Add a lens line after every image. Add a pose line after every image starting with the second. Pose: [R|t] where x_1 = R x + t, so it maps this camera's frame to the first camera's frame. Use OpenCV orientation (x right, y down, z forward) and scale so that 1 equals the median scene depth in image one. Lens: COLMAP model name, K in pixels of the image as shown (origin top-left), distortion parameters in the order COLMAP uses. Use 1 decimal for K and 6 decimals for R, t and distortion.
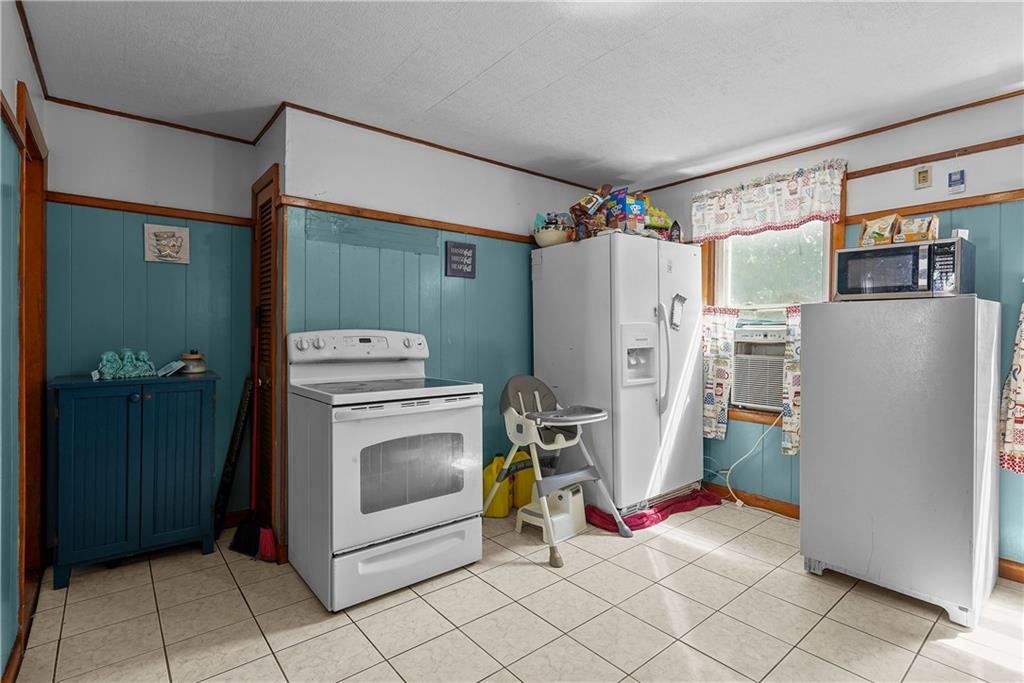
lens RADIAL K [[492.2, 0, 514.5], [0, 492.2, 335.9], [0, 0, 1]] dist [-0.001082, 0.000231]
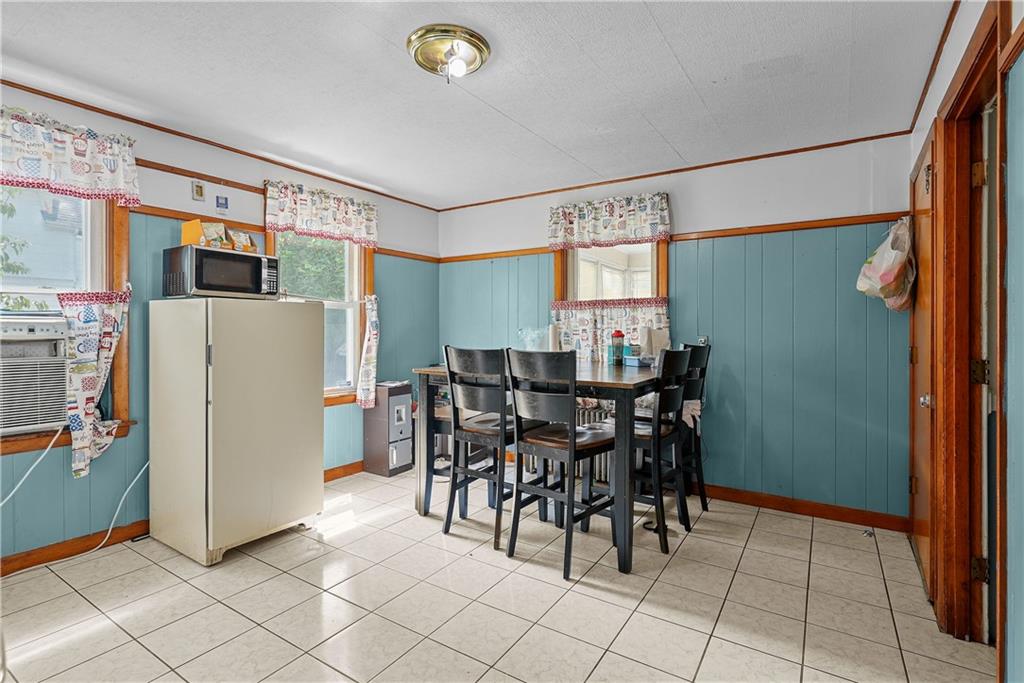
lens RADIAL K [[492.2, 0, 514.5], [0, 492.2, 335.9], [0, 0, 1]] dist [-0.001082, 0.000231]
pose [[-0.301083, -0.016178, 0.953461, -0.451220], [0.002602, 0.999838, 0.017787, -0.003321], [-0.953595, 0.007836, -0.300992, 0.595555]]
